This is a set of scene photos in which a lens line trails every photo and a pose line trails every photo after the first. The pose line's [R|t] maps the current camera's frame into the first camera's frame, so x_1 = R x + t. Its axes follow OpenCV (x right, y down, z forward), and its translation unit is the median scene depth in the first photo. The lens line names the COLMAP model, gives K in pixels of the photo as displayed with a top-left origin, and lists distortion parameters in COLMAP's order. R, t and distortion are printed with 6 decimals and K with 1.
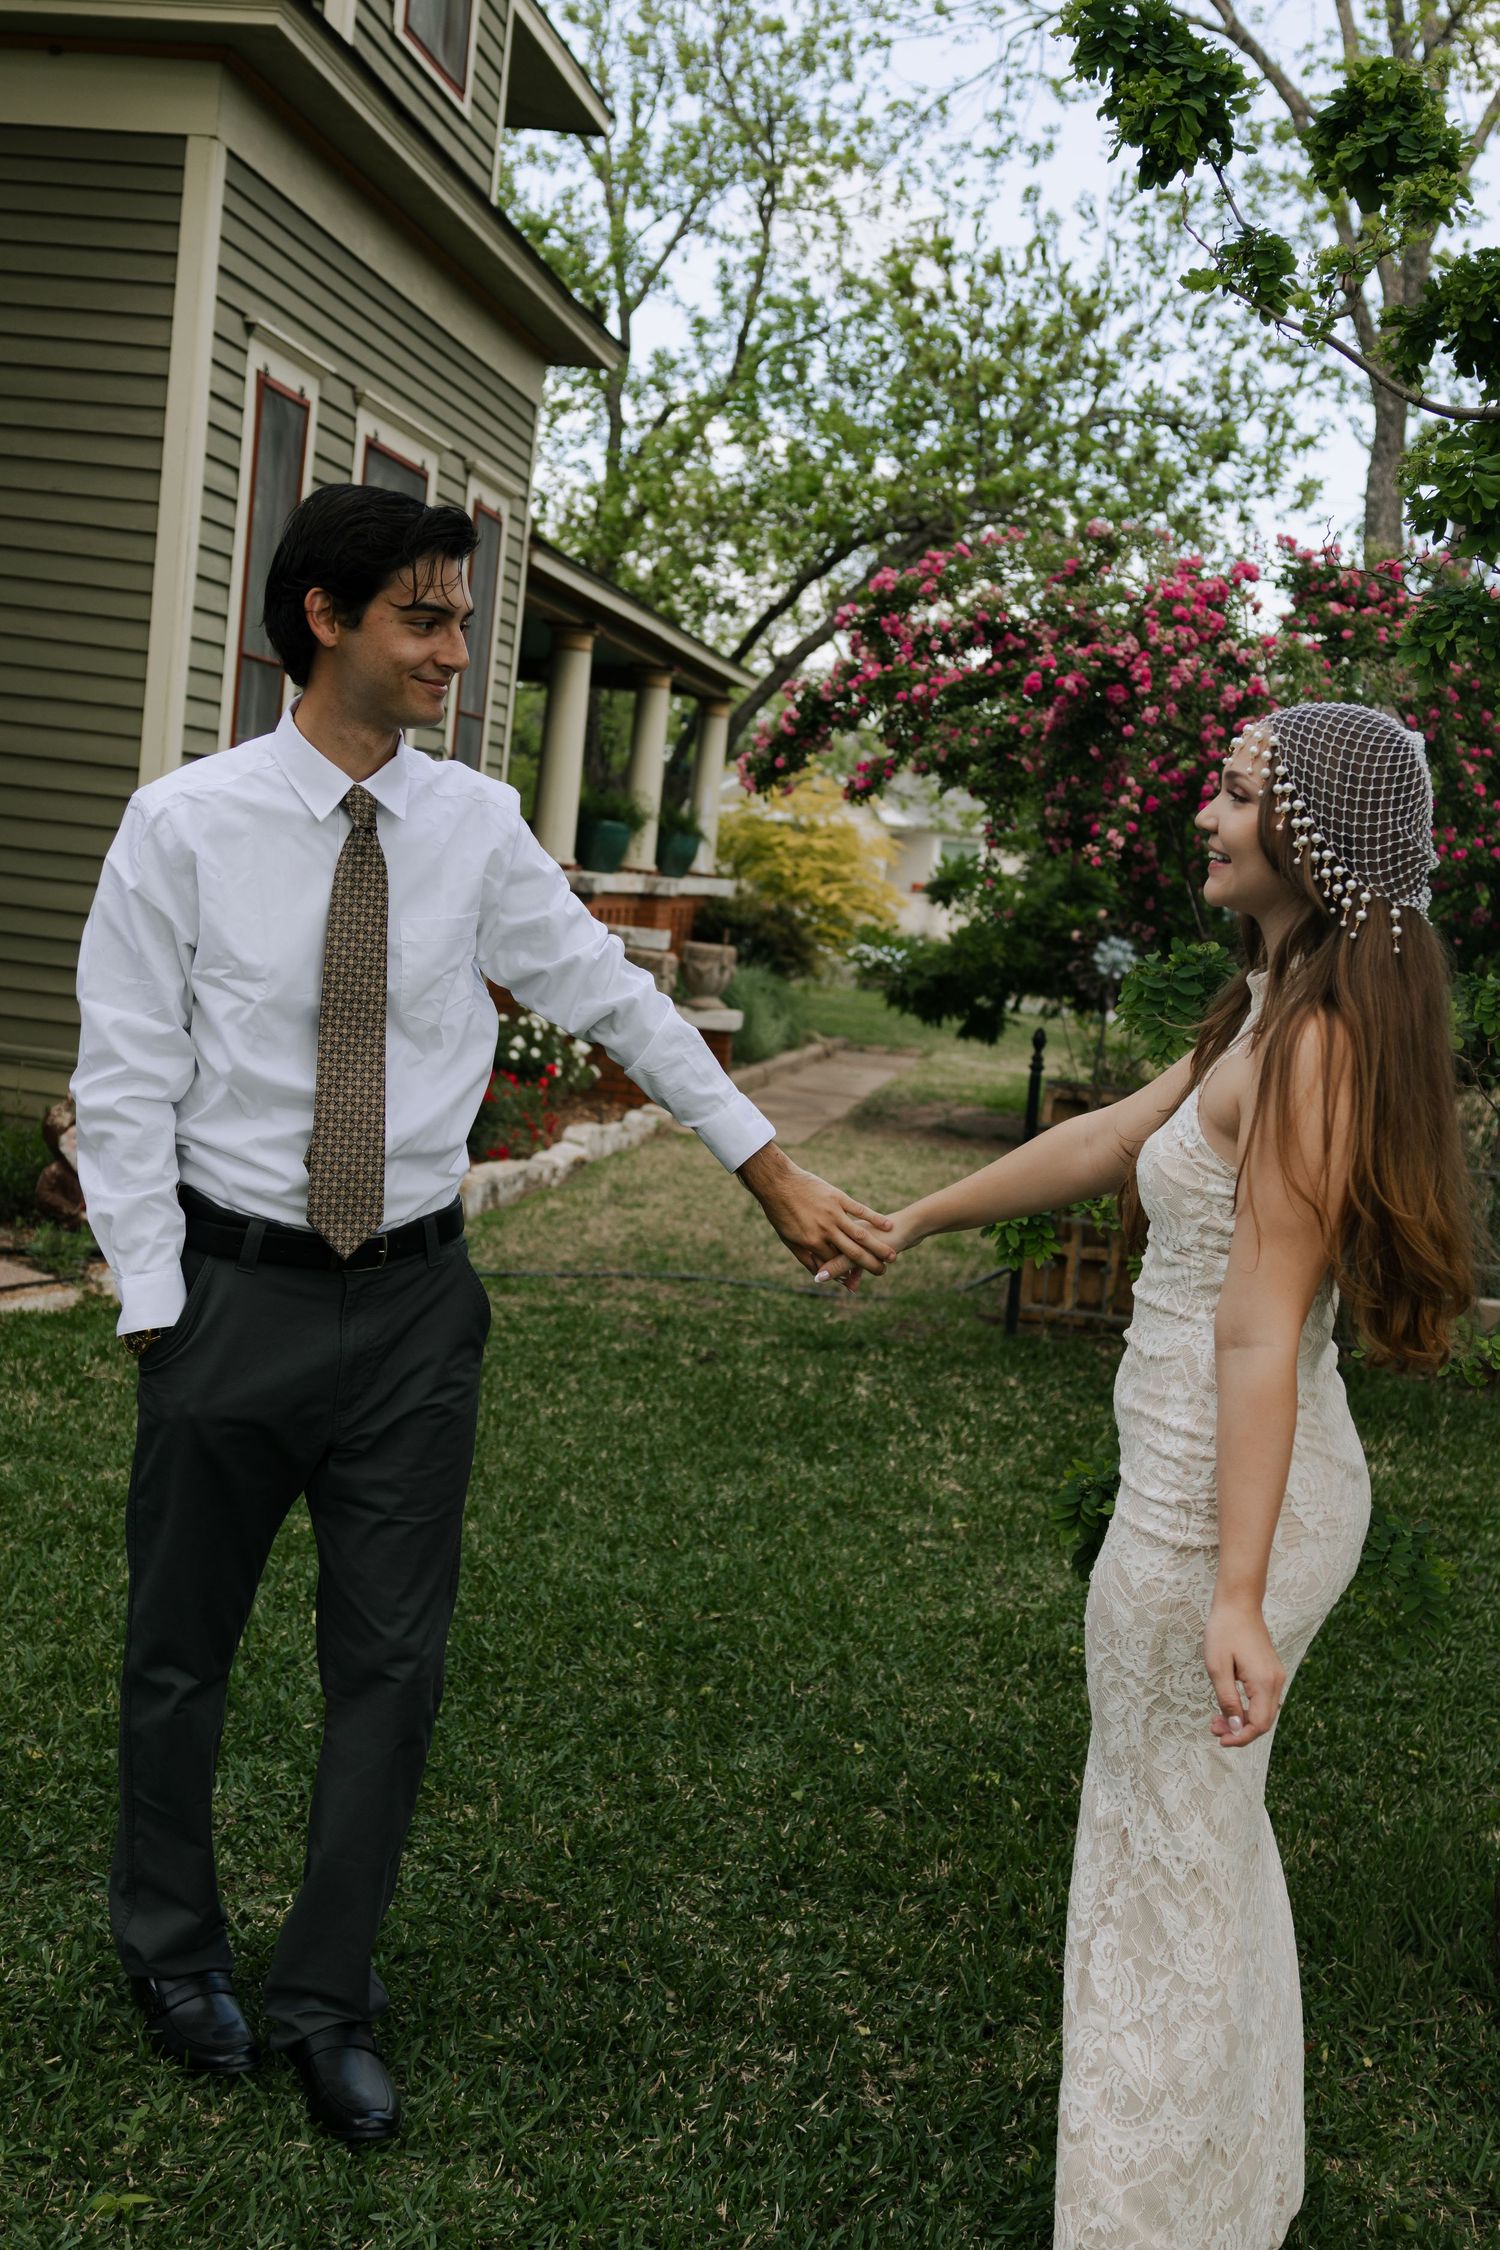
lens RADIAL K [[2464.2, 0, 735.9], [0, 2464.2, 1126.2], [0, 0, 1]] dist [0.003311, -0.000295]
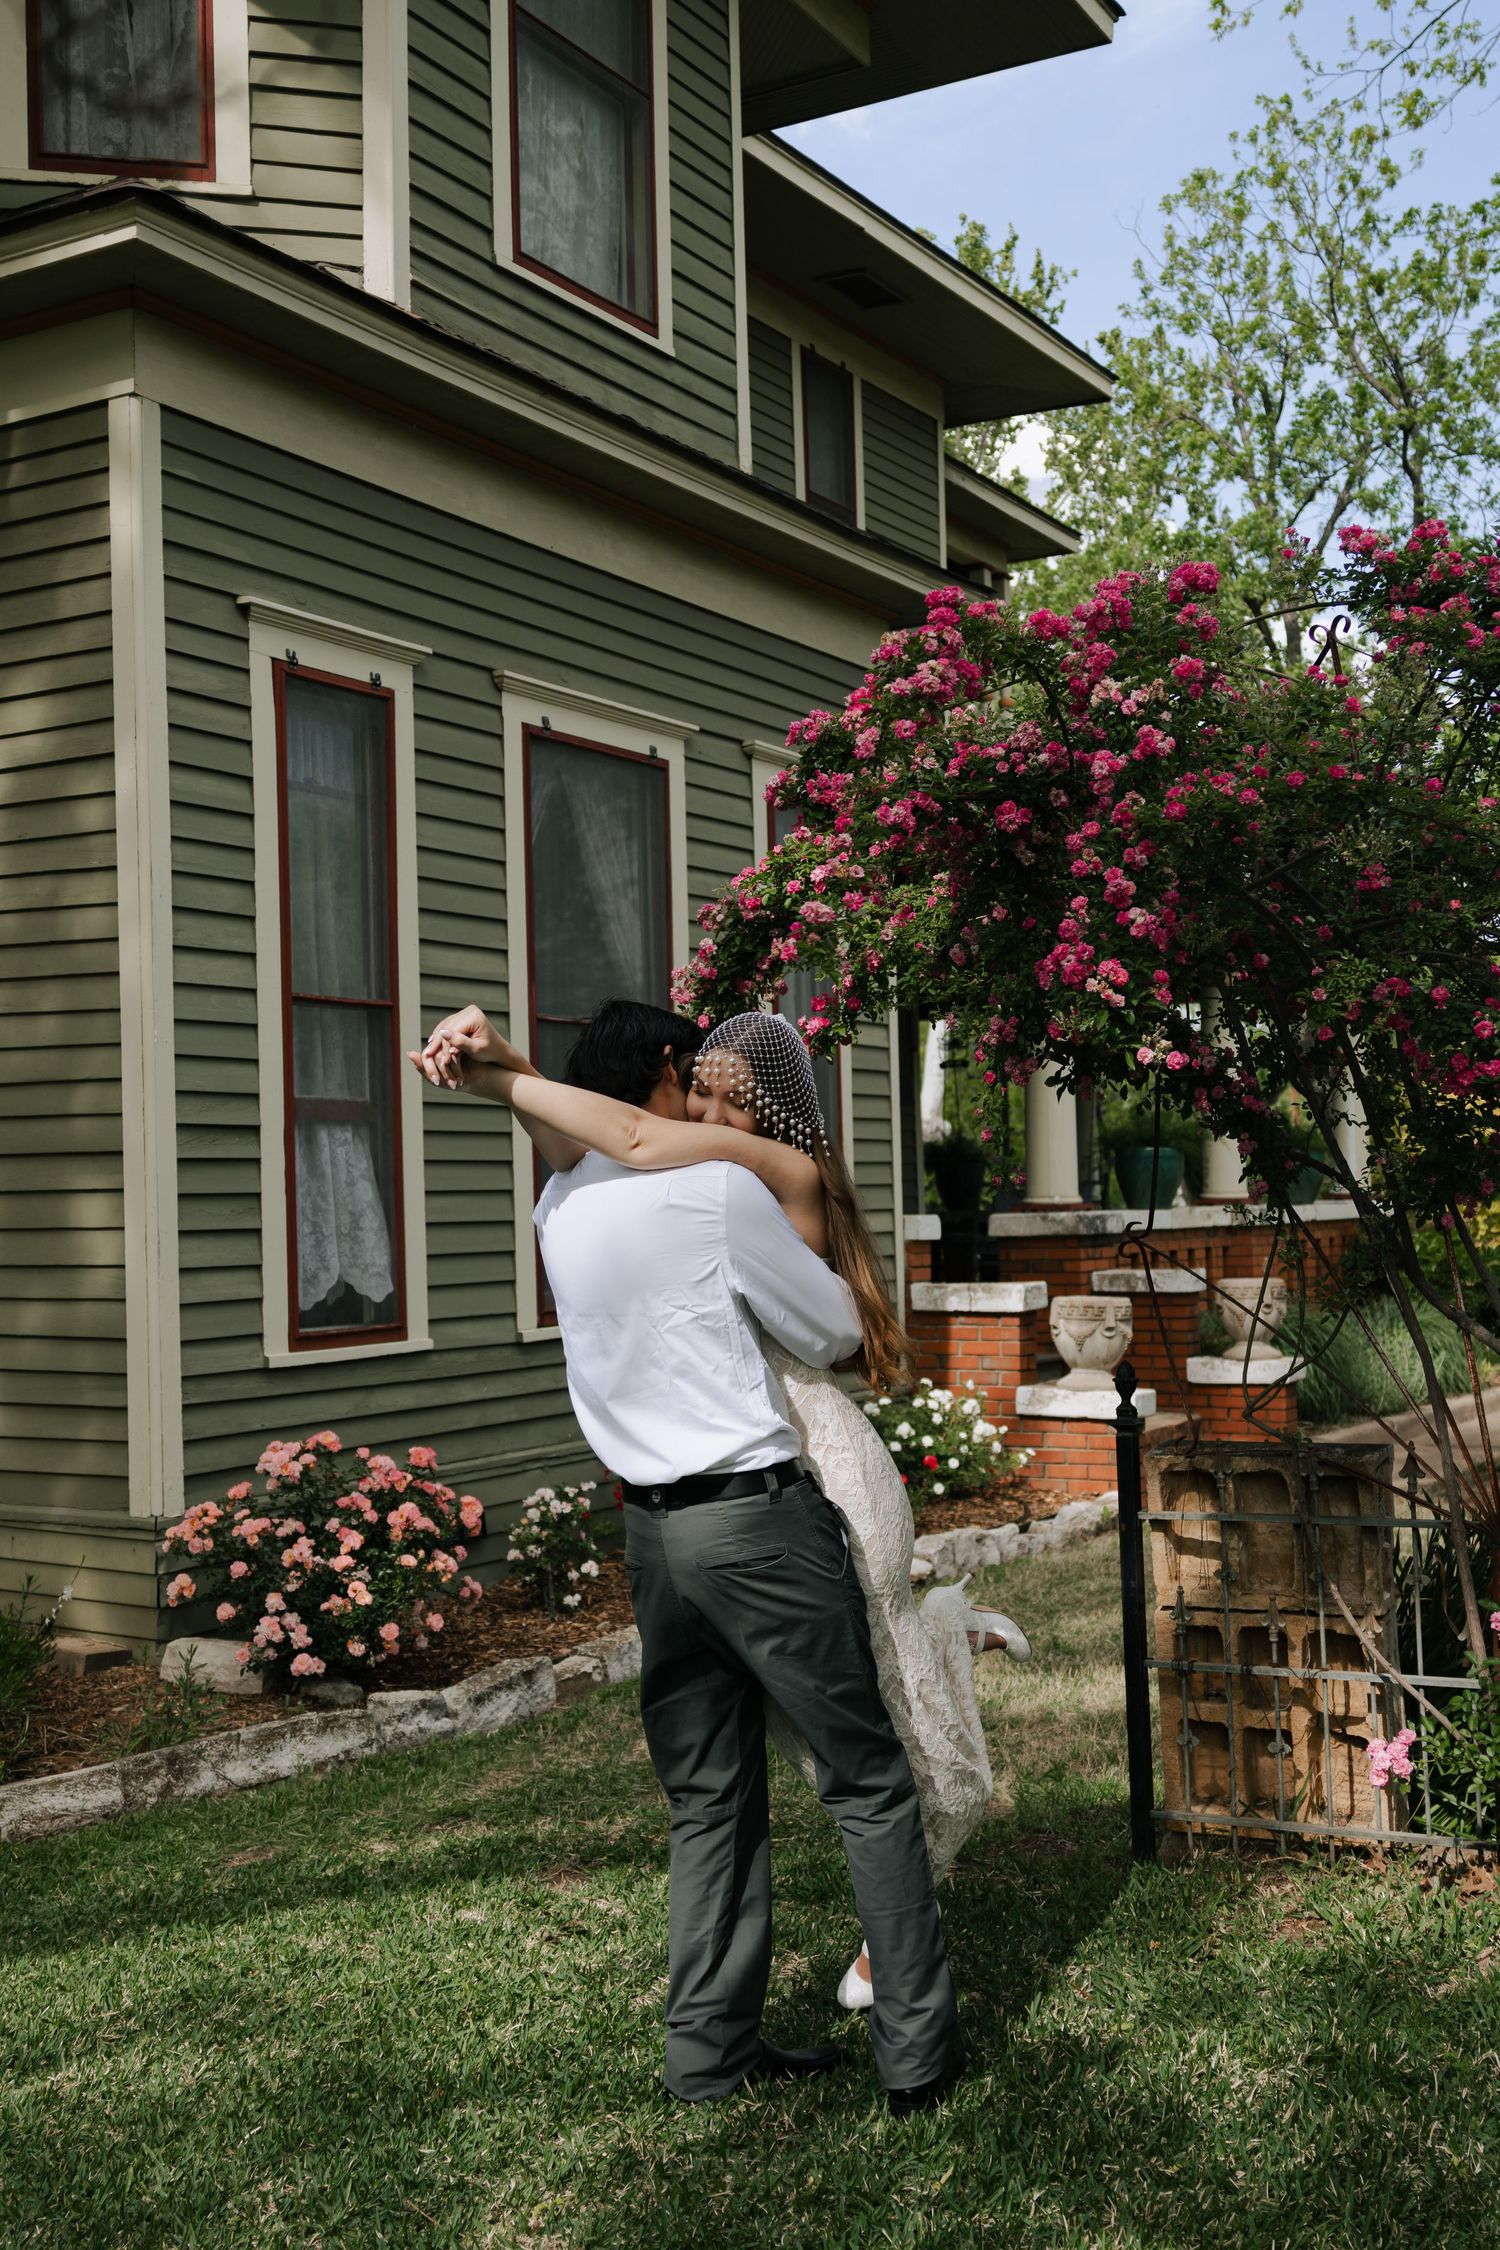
lens RADIAL K [[2473.8, 0, 784.0], [0, 2473.8, 1126.6], [0, 0, 1]] dist [-0.000734, -0.005099]
pose [[0.928058, -0.137756, -0.346024, 0.168656], [0.083574, 0.982415, -0.166961, 0.000111], [0.362939, 0.126031, 0.923250, 0.231283]]
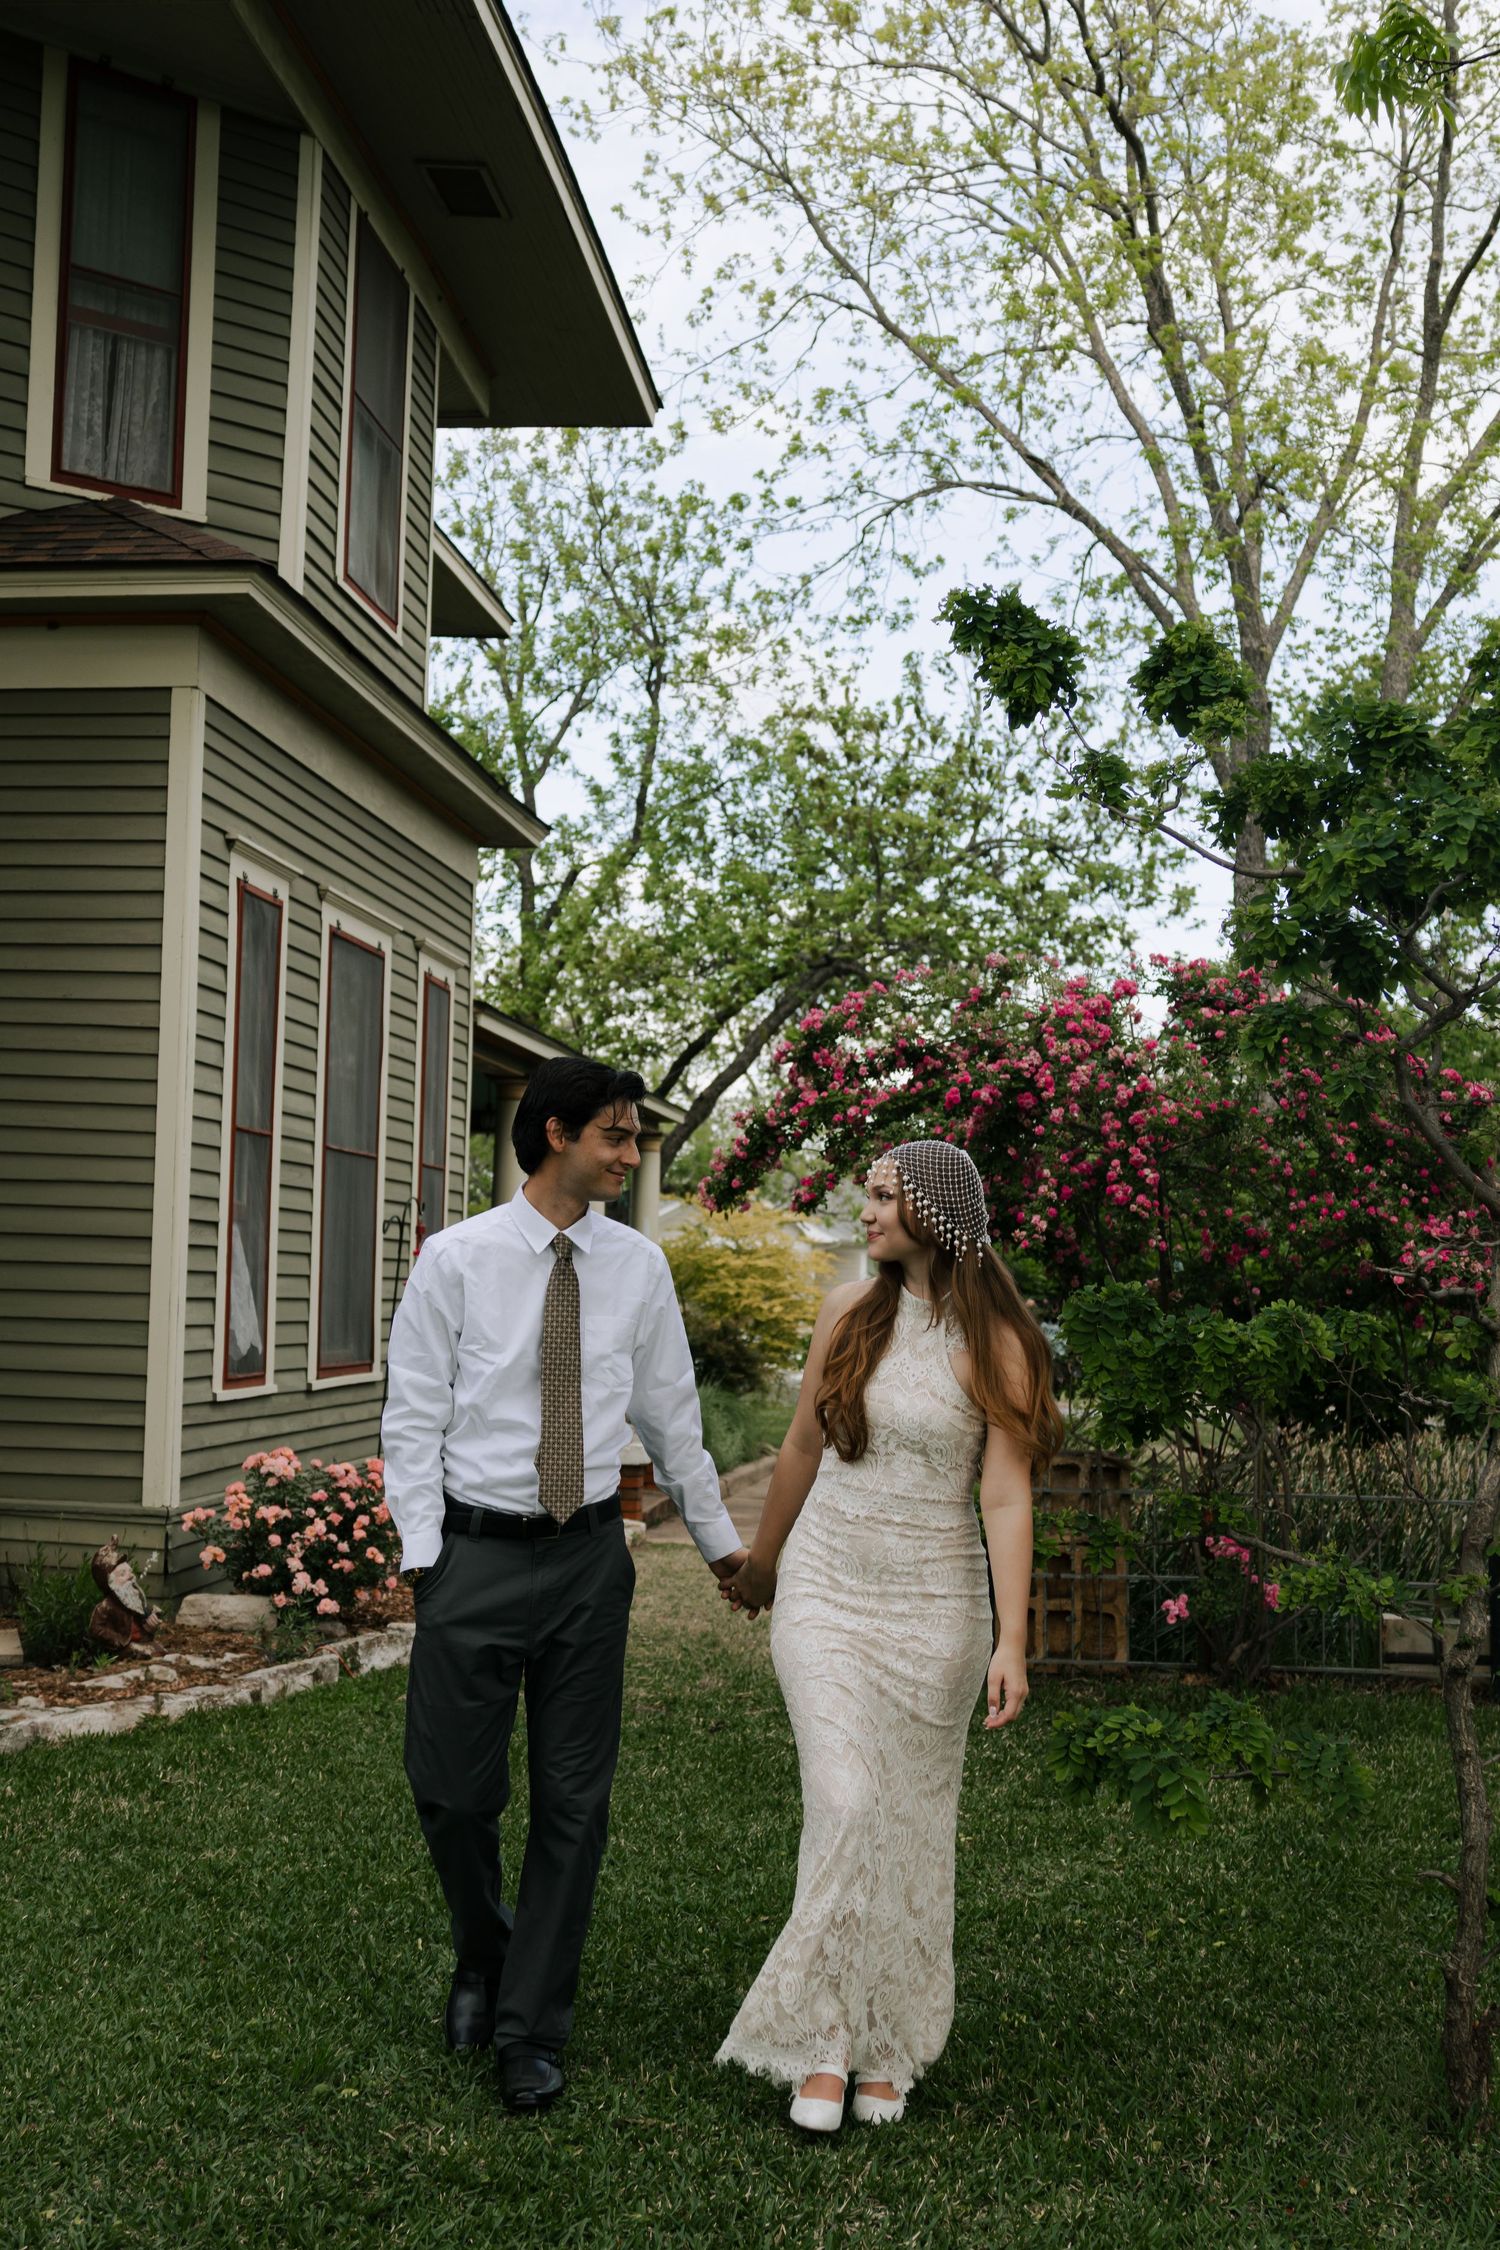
lens RADIAL K [[2473.3, 0, 767.8], [0, 2473.3, 1126.1], [0, 0, 1]] dist [0.003383, -0.019381]
pose [[0.995674, -0.079556, 0.048011, -0.012145], [0.086647, 0.981550, -0.170446, 0.012521], [-0.033565, 0.173868, 0.984197, -0.071835]]
